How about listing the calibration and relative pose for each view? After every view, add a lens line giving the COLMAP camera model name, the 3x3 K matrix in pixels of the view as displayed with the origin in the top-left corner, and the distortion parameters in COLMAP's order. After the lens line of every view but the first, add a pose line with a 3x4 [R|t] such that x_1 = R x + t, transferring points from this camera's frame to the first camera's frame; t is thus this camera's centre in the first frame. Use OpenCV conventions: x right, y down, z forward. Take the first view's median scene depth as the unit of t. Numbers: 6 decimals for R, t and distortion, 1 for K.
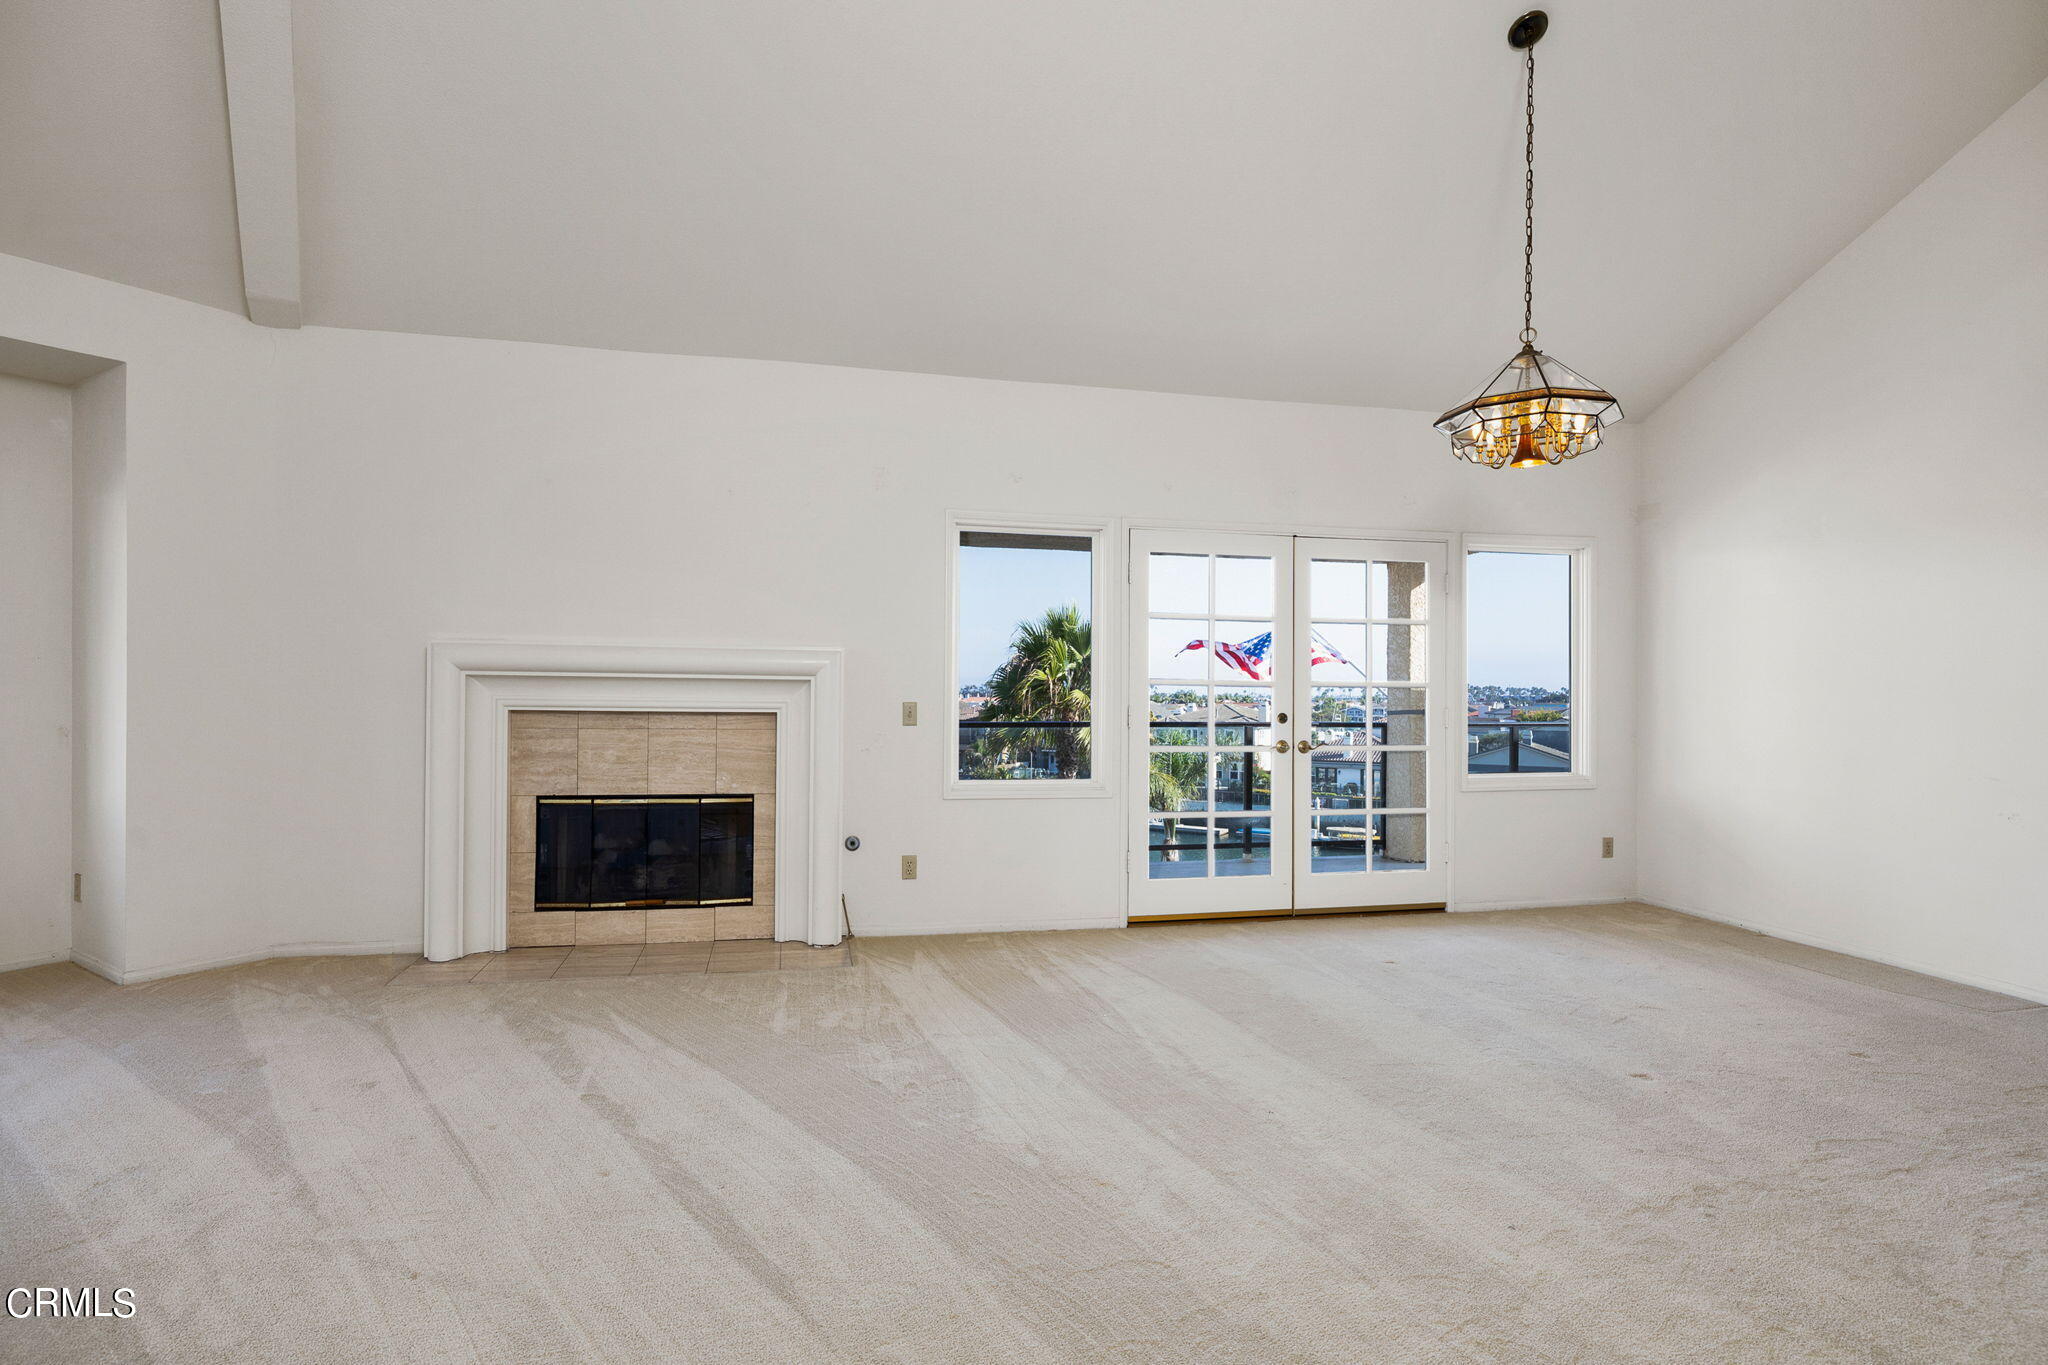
lens RADIAL K [[1050.6, 0, 1022.6], [0, 1050.6, 701.2], [0, 0, 1]] dist [0.002056, -0.000028]
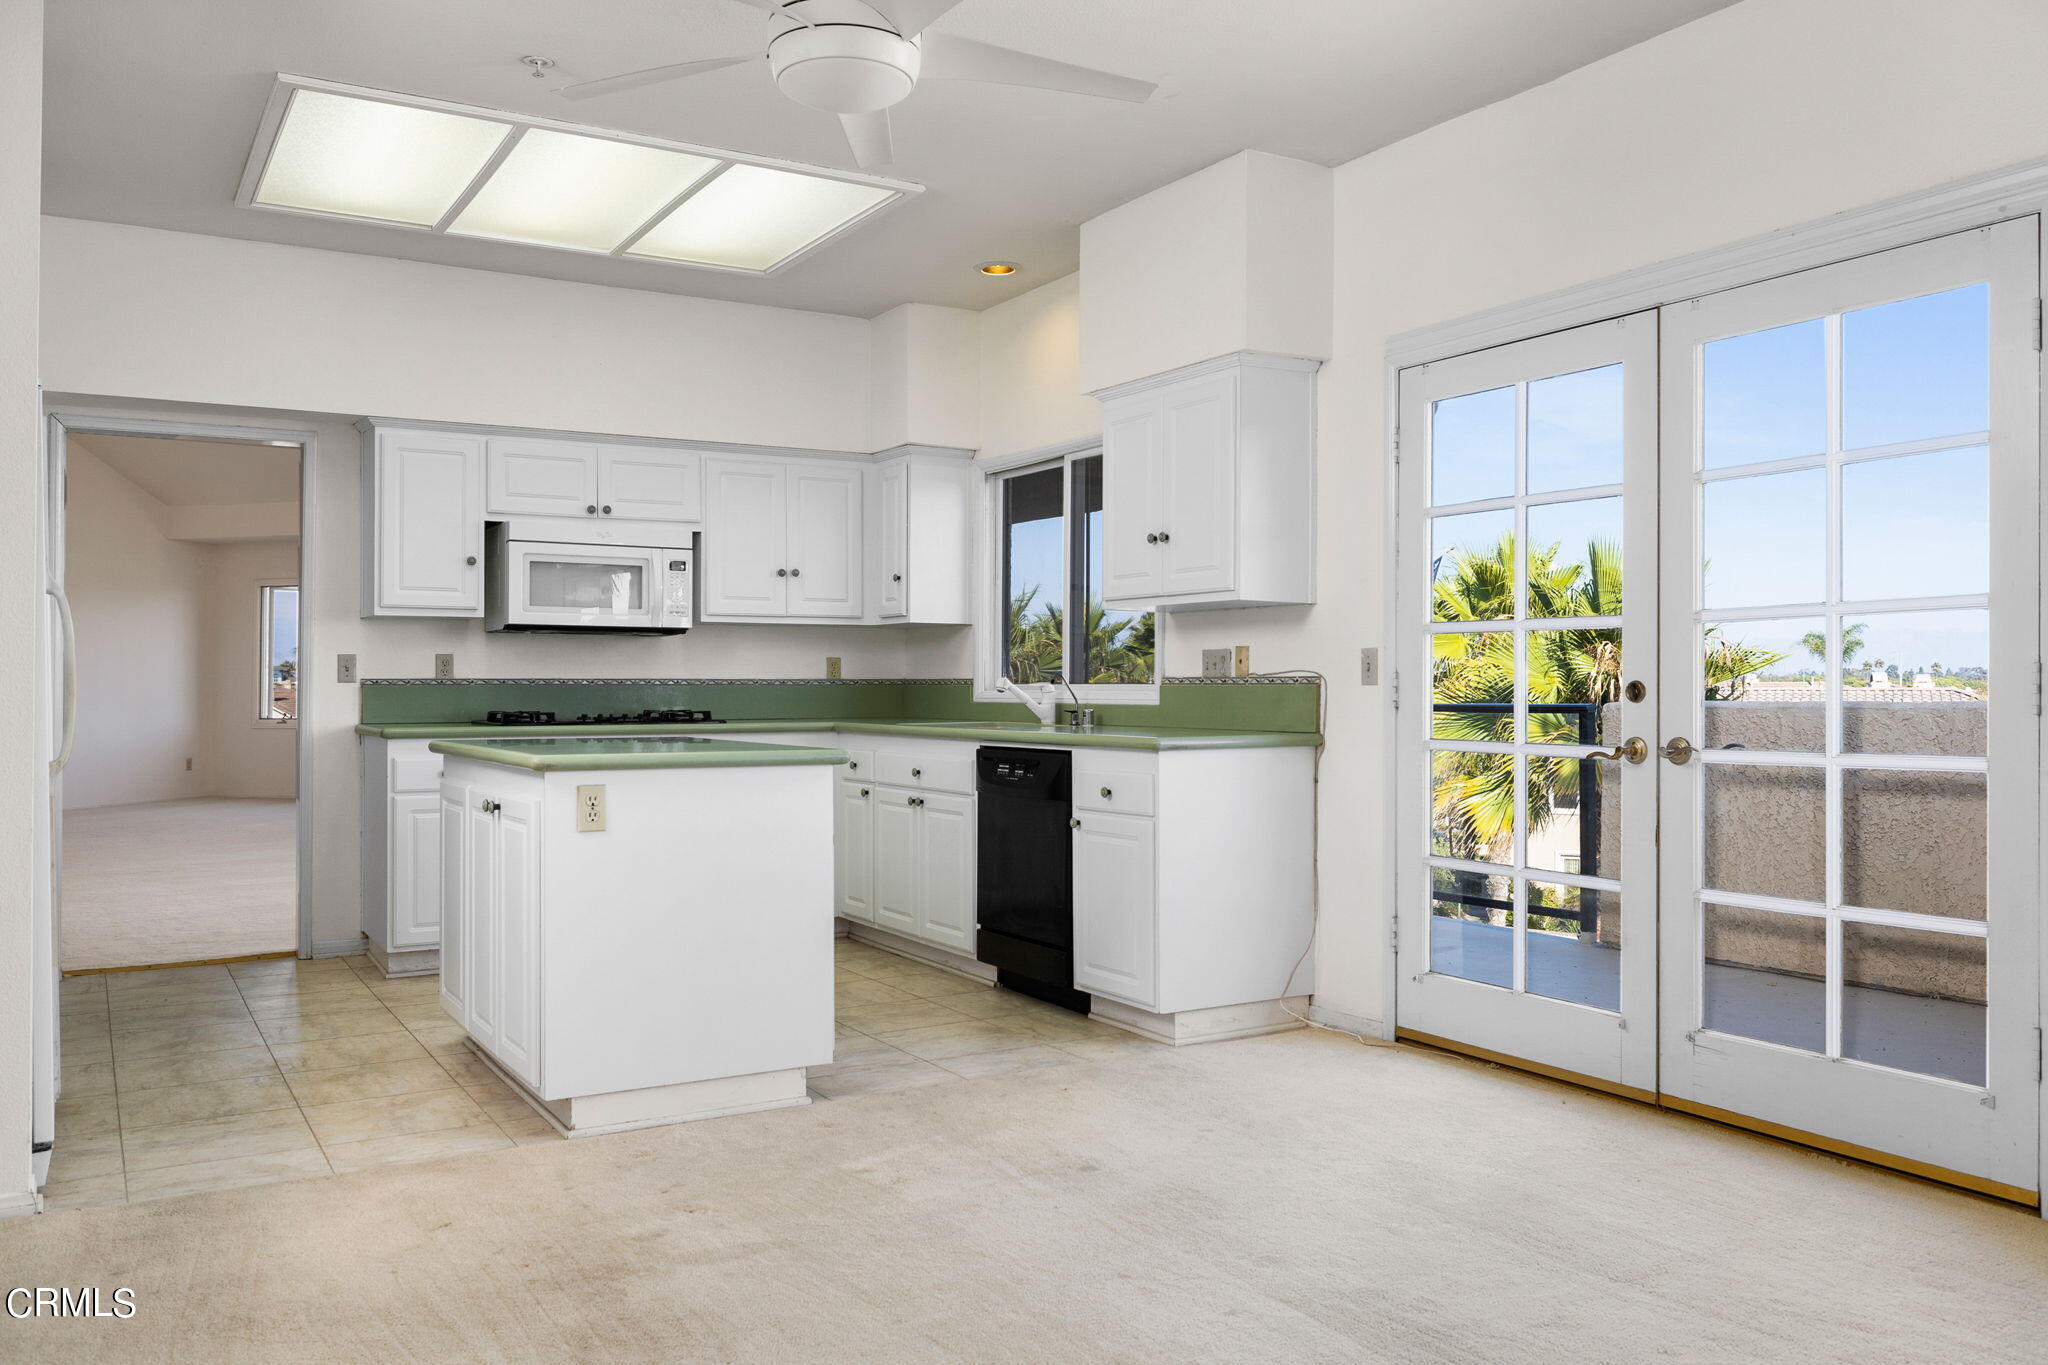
lens RADIAL K [[1579.9, 0, 1013.8], [0, 1579.9, 689.5], [0, 0, 1]] dist [-0.008936, 0.018275]
pose [[0.298411, -0.005131, -0.954424, 0.958604], [-0.002346, 0.999979, -0.006109, 0.023232], [0.954435, 0.004062, 0.298393, 0.570277]]
